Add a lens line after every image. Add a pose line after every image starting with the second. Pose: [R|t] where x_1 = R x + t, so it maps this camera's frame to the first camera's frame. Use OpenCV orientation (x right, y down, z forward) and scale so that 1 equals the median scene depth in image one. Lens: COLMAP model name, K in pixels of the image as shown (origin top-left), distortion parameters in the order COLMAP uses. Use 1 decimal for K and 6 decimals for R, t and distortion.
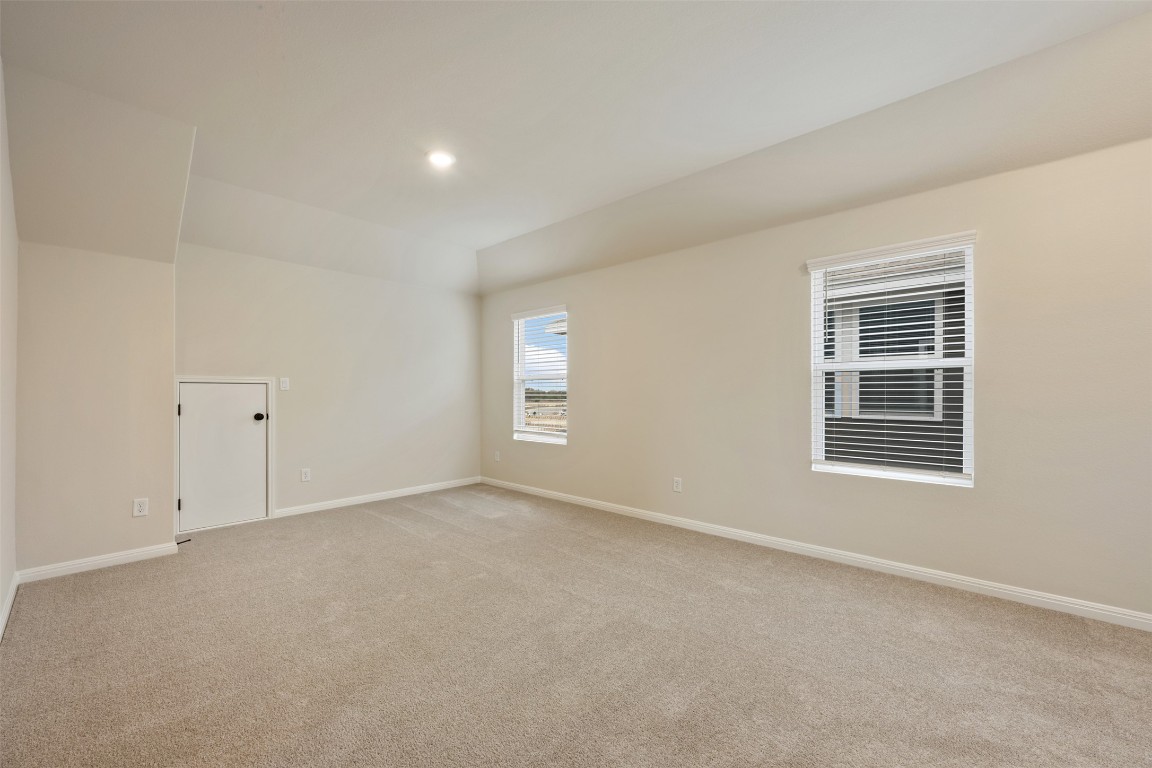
lens RADIAL K [[454.0, 0, 576.0], [0, 454.0, 384.0], [0, 0, 1]] dist [-0.000891, -0.000130]
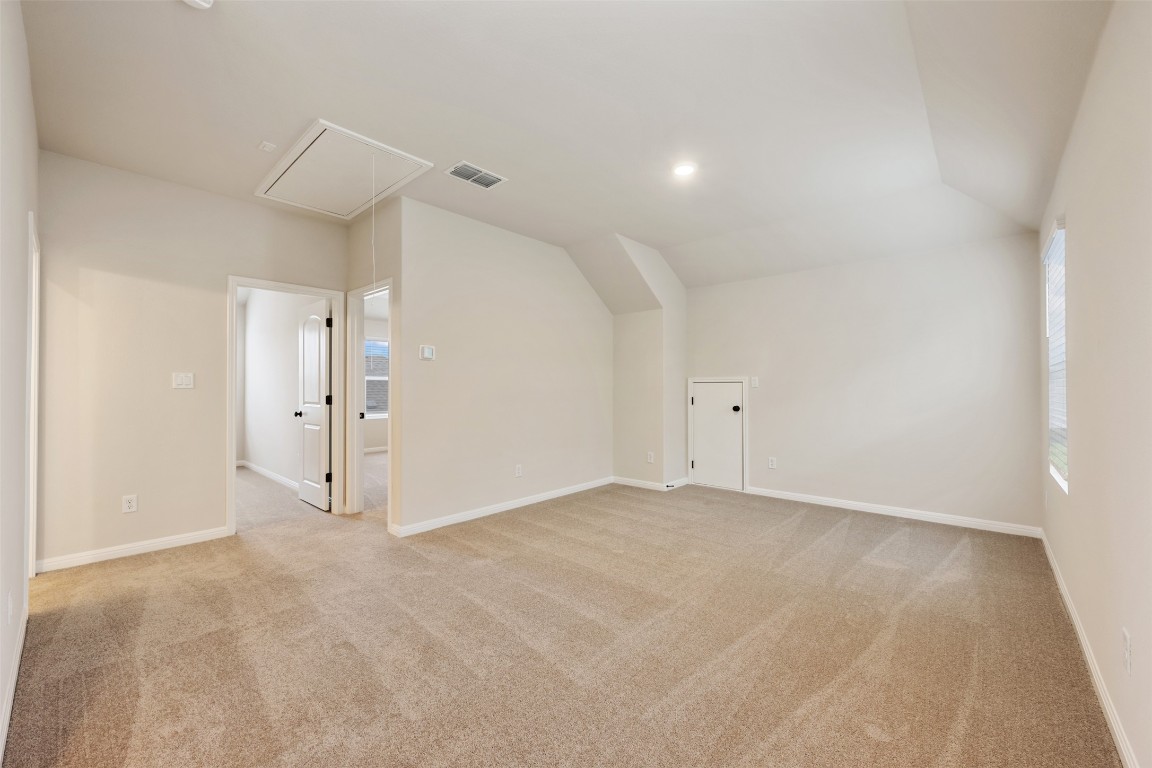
lens RADIAL K [[454.0, 0, 576.0], [0, 454.0, 384.0], [0, 0, 1]] dist [-0.000891, -0.000130]
pose [[0.006186, -0.010331, -0.999928, 0.551314], [0.020737, 0.999733, -0.010200, 0.007658], [0.999766, -0.020673, 0.006398, 0.544037]]
